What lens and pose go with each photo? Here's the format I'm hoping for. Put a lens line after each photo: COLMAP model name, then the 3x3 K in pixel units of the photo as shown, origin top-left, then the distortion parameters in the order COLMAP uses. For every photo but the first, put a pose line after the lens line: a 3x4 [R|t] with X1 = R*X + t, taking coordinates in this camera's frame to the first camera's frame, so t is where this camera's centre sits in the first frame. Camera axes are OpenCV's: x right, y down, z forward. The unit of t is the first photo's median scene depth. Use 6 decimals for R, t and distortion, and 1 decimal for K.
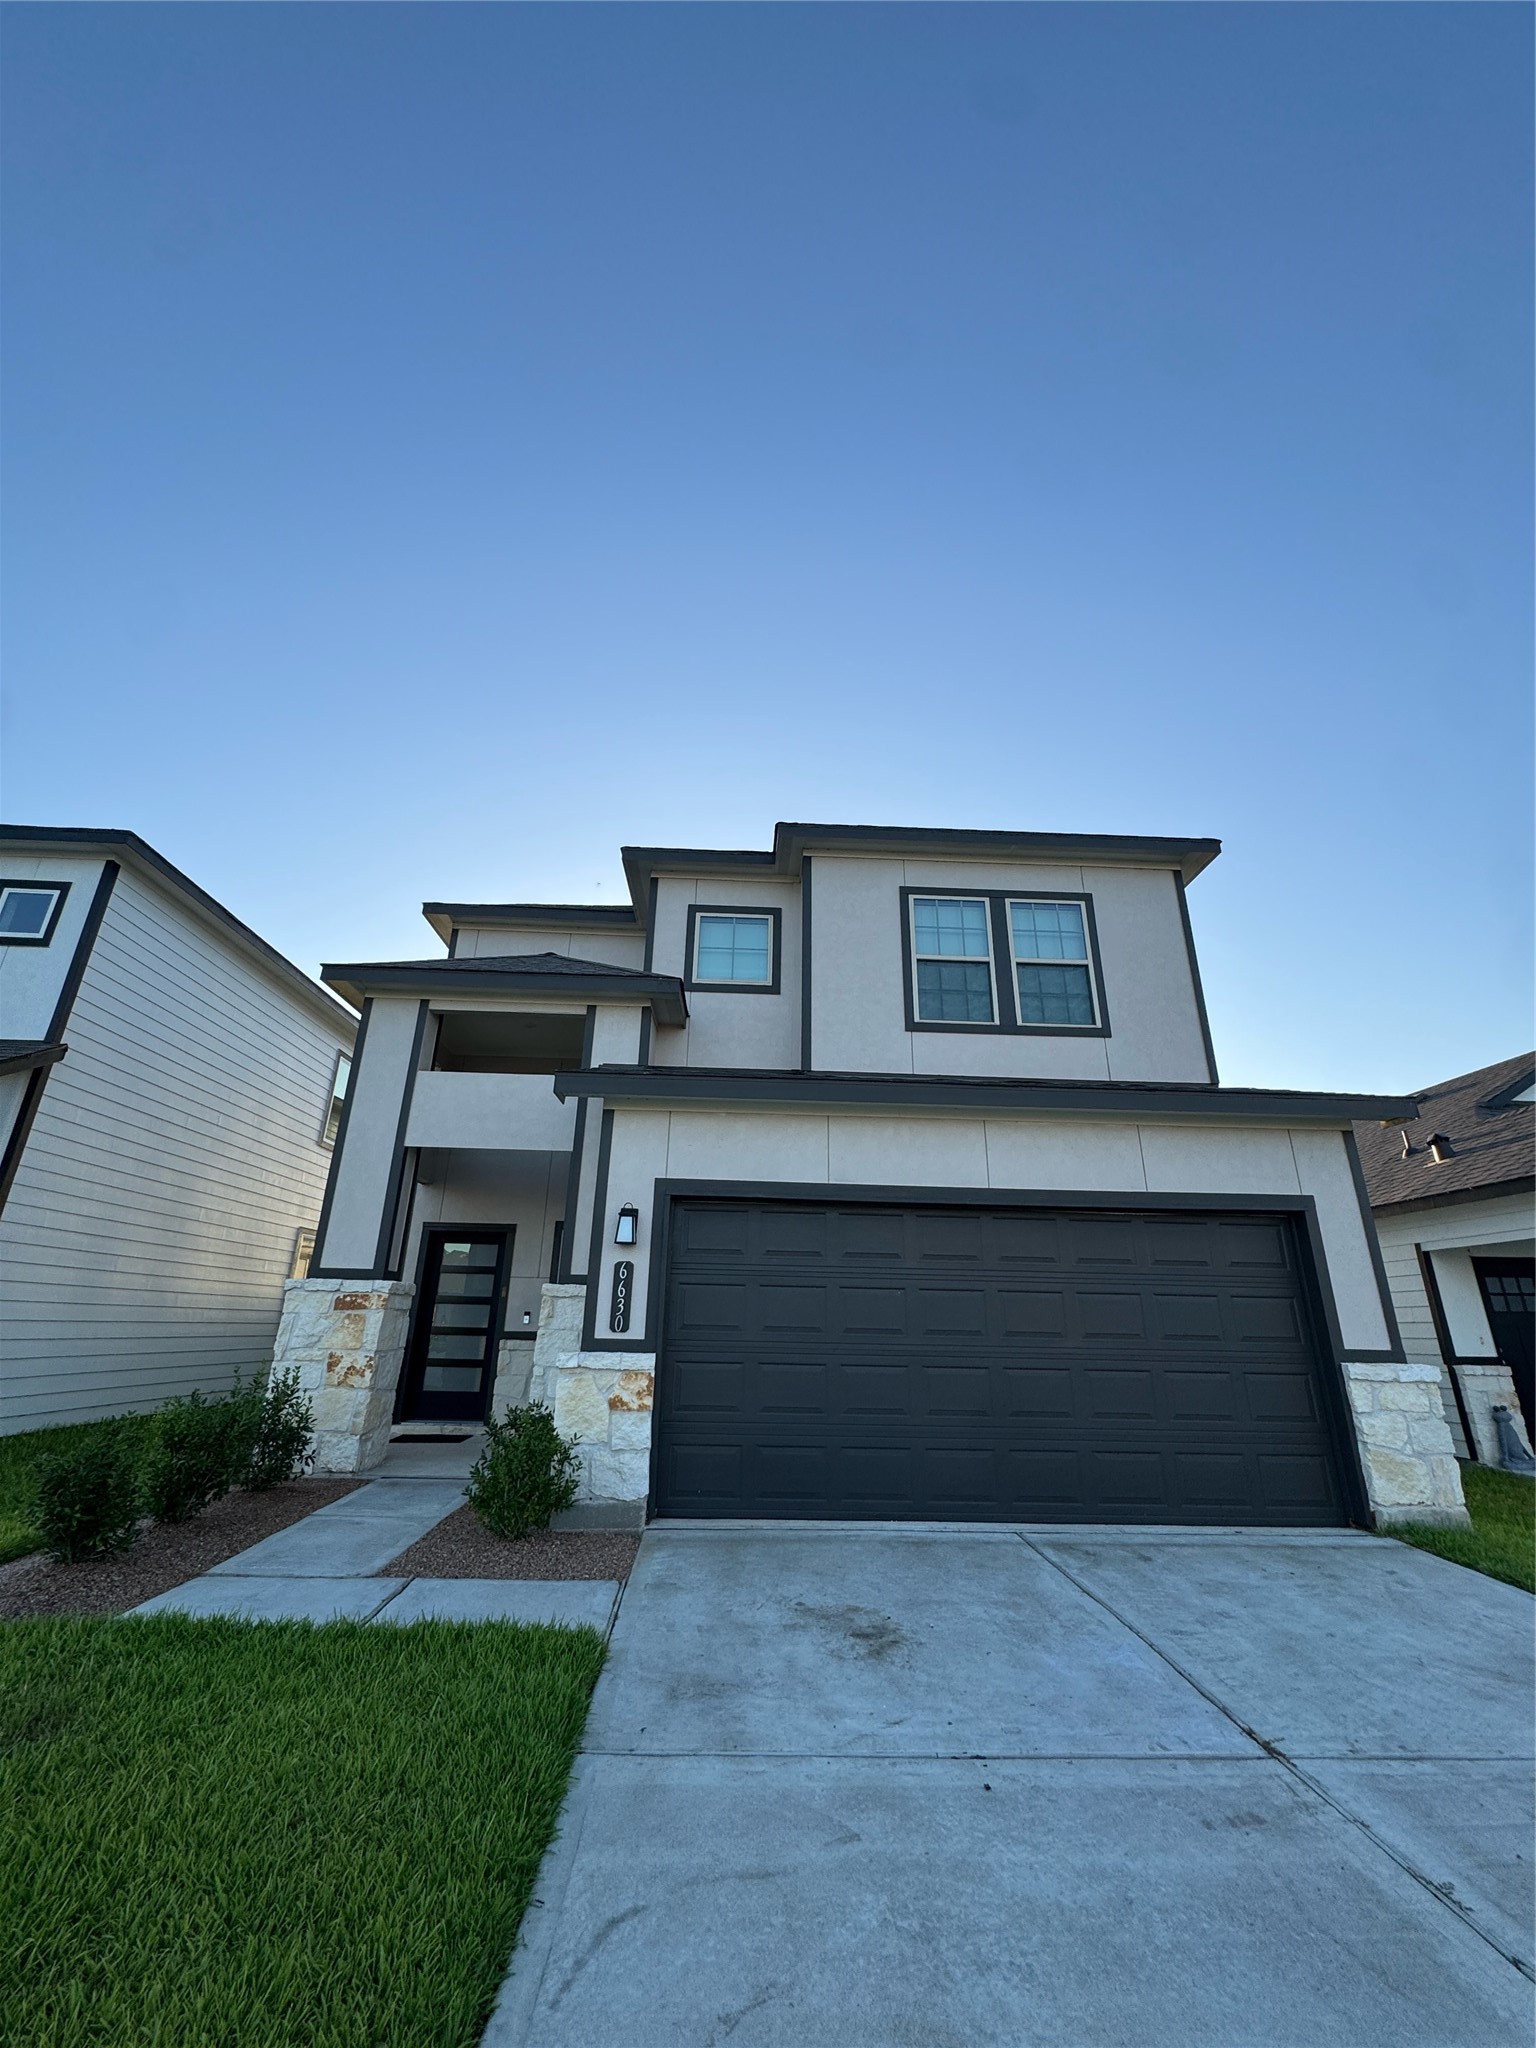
lens RADIAL K [[820.7, 0, 768.0], [0, 820.7, 1024.0], [0, 0, 1]] dist [-0.003633, 0.000463]
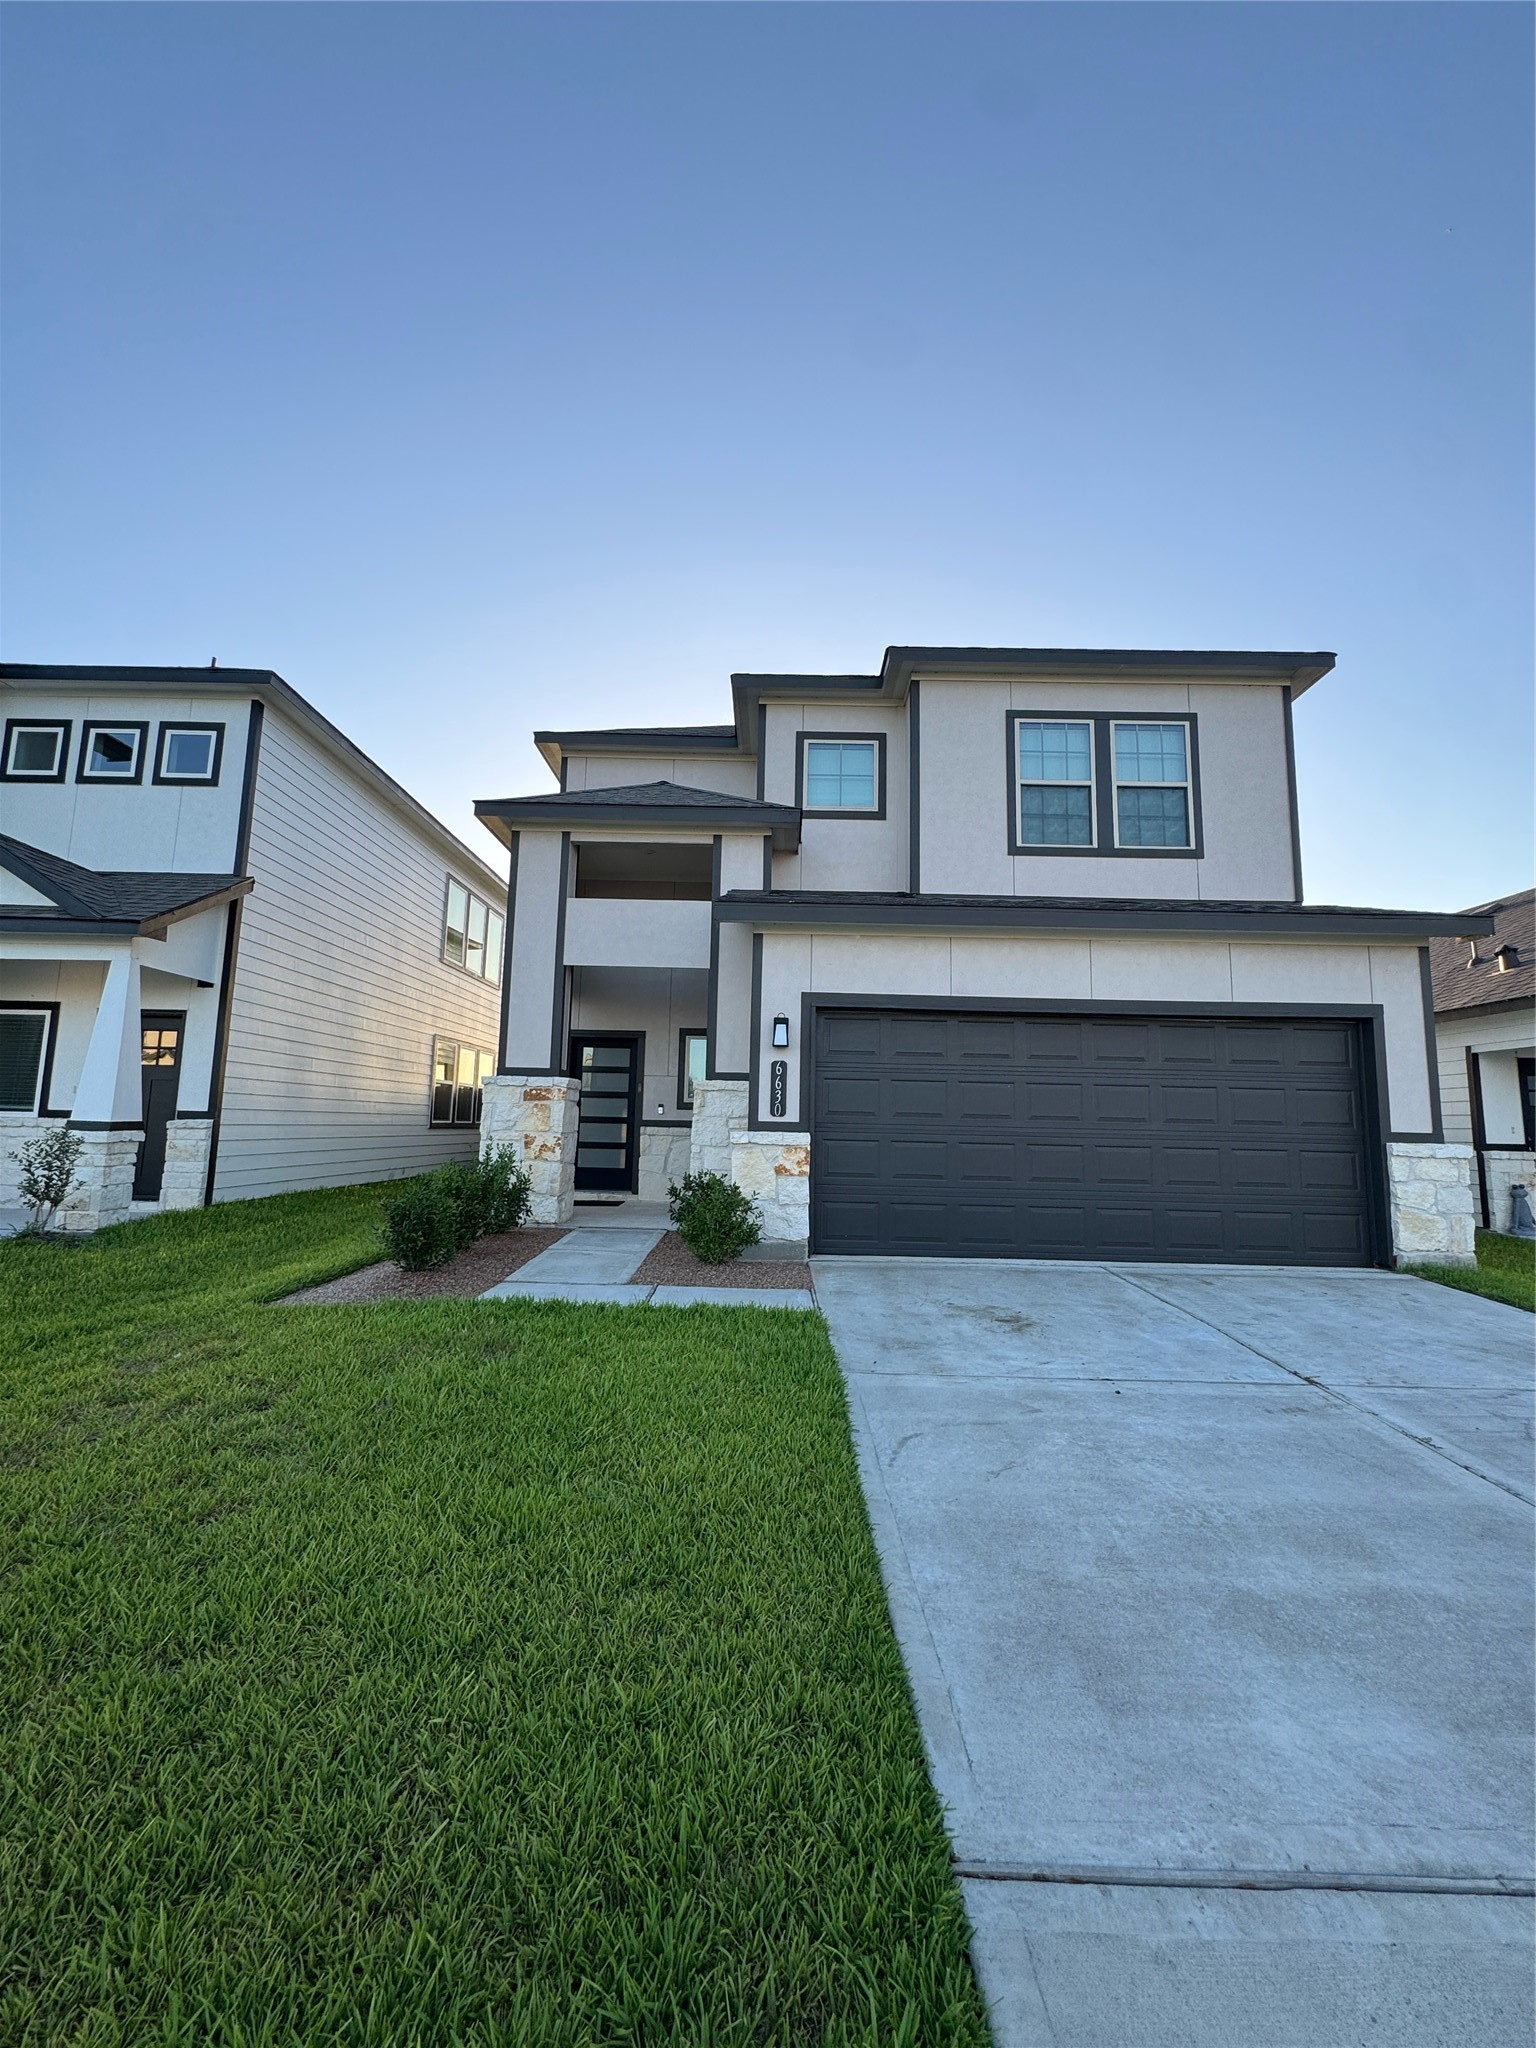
lens RADIAL K [[820.8, 0, 768.0], [0, 820.8, 1024.0], [0, 0, 1]] dist [-0.000929, -0.000181]
pose [[0.998816, -0.003365, -0.048533, -0.101793], [0.014424, 0.973234, 0.229362, -0.028959], [0.046462, -0.229790, 0.972131, -0.116945]]
